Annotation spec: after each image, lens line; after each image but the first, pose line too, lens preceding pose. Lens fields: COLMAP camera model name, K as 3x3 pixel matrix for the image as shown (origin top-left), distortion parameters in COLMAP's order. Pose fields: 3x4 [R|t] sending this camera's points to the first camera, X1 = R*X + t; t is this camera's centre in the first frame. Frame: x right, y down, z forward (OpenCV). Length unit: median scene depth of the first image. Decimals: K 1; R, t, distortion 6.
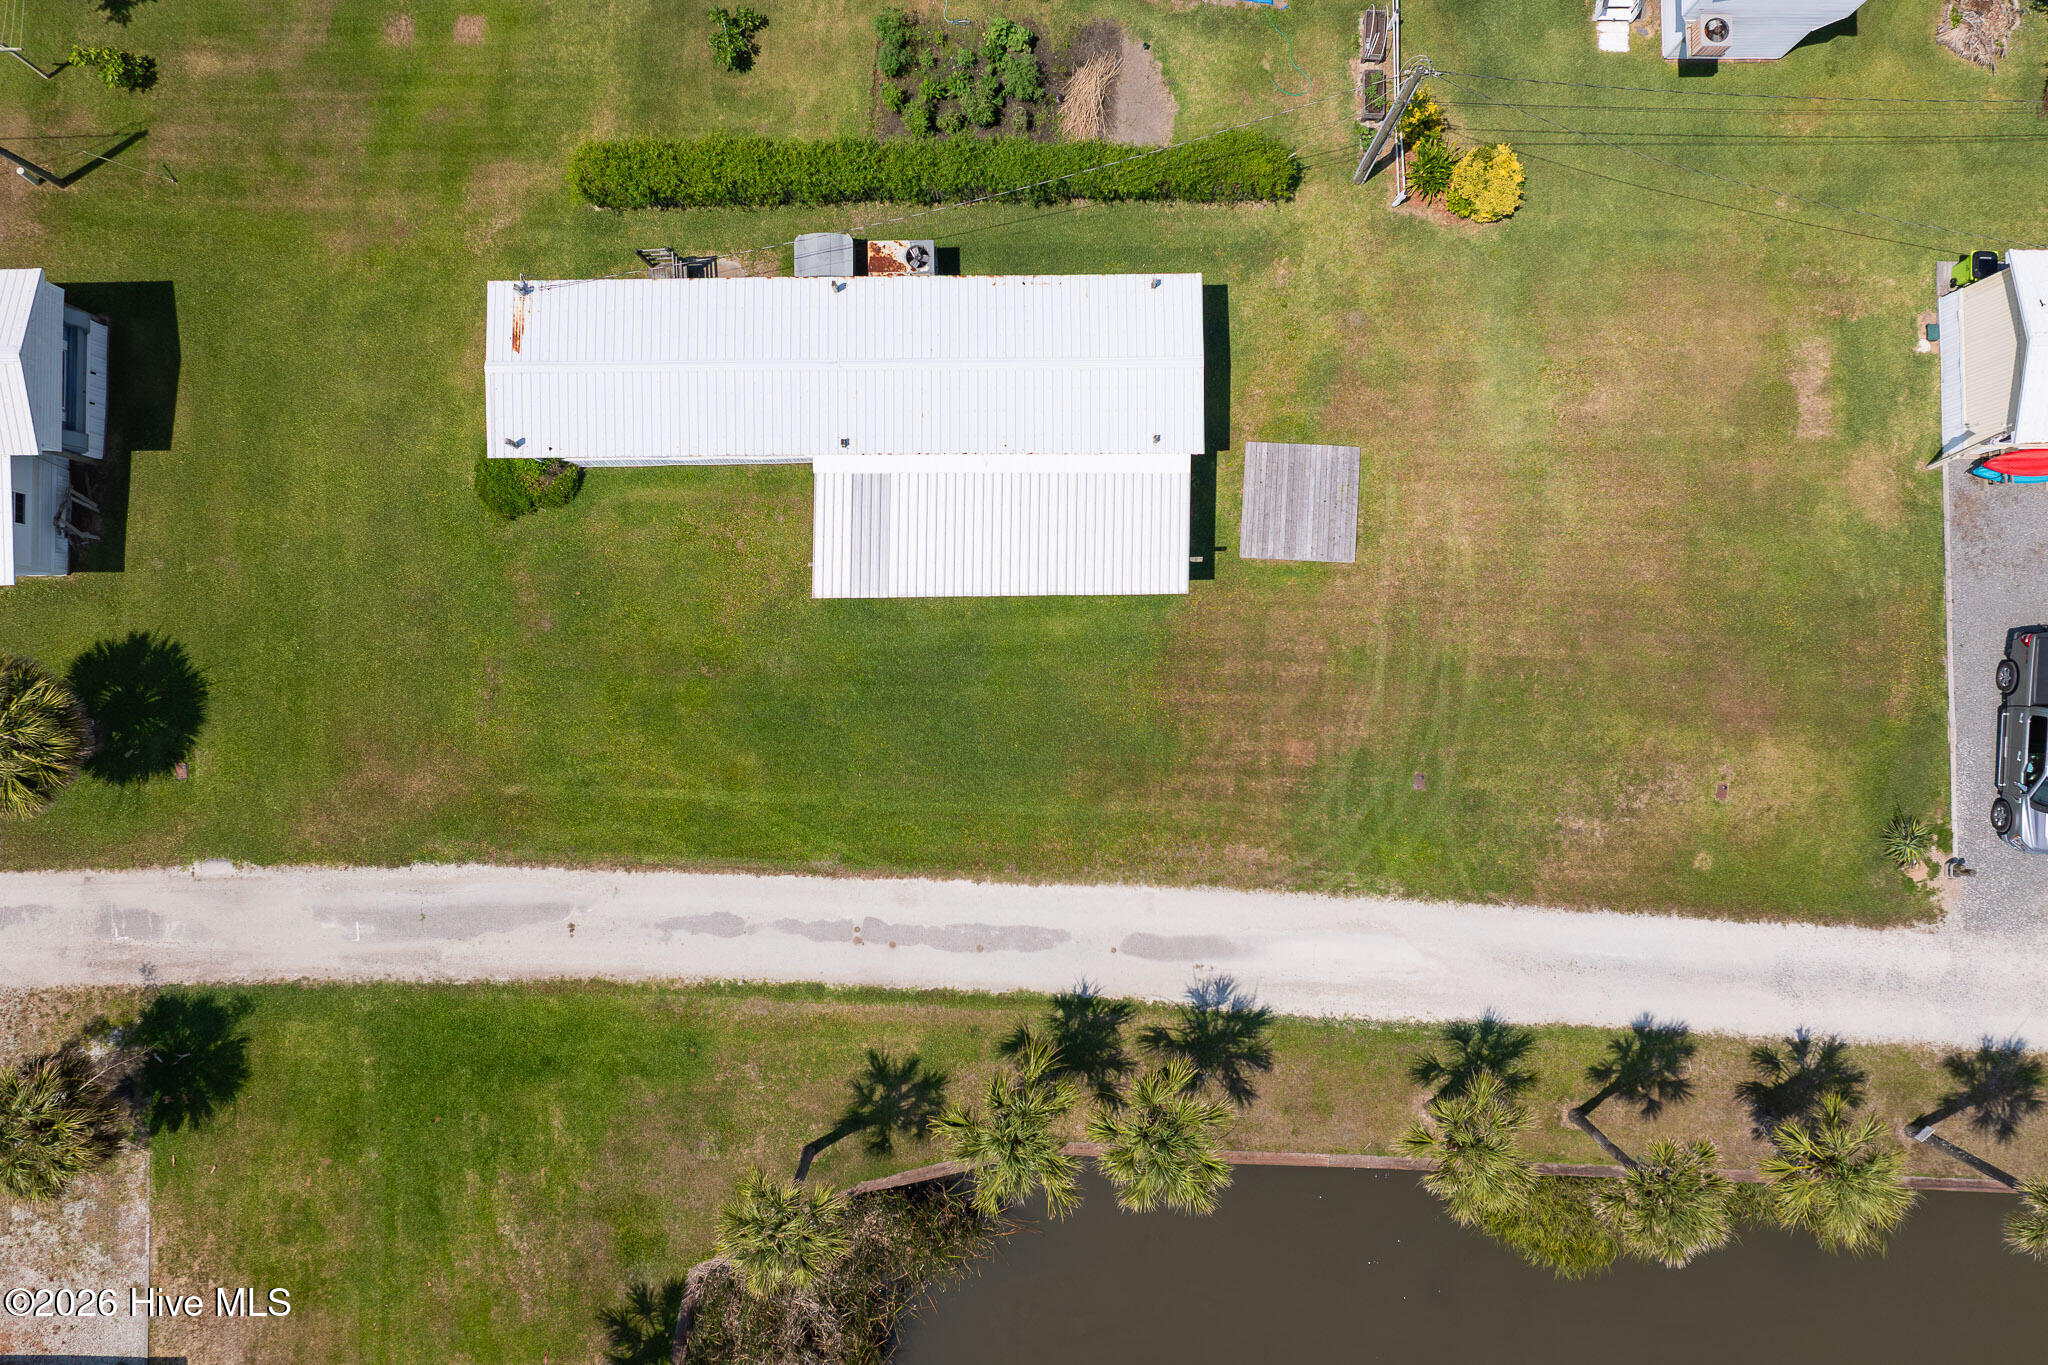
lens RADIAL K [[1447.8, 0, 1024.3], [0, 1447.8, 669.7], [0, 0, 1]] dist [-0.044185, 0.011759]
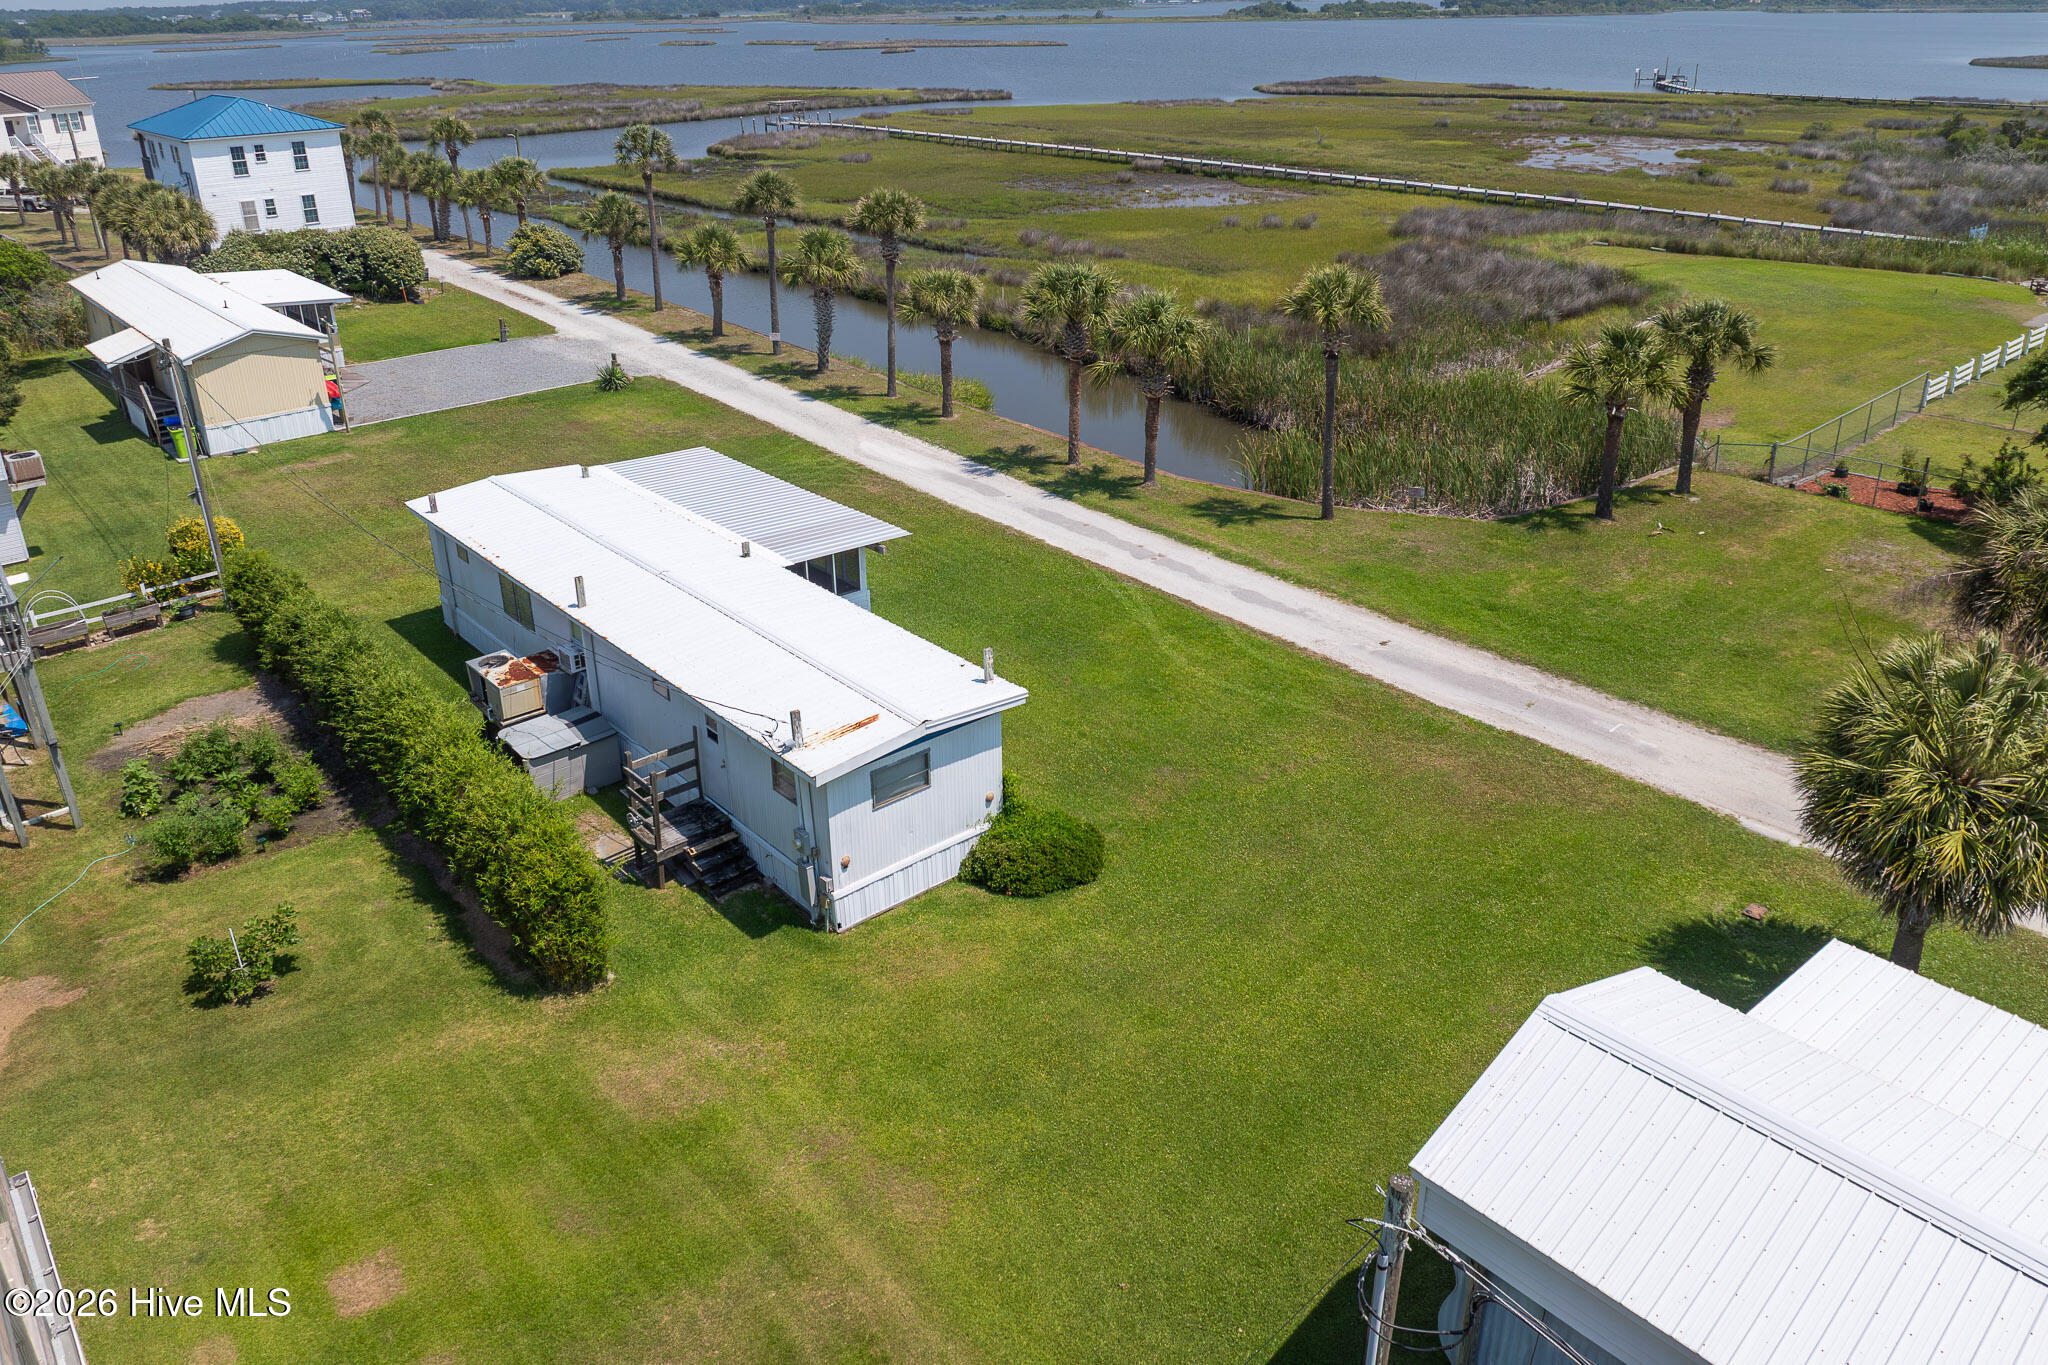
lens RADIAL K [[1447.8, 0, 1027.4], [0, 1447.8, 590.1], [0, 0, 1]] dist [-0.044185, 0.011759]
pose [[-0.652306, -0.276292, 0.705804, -0.787944], [0.757949, -0.241807, 0.605841, -0.515286], [0.003280, 0.930157, 0.367148, 0.643253]]
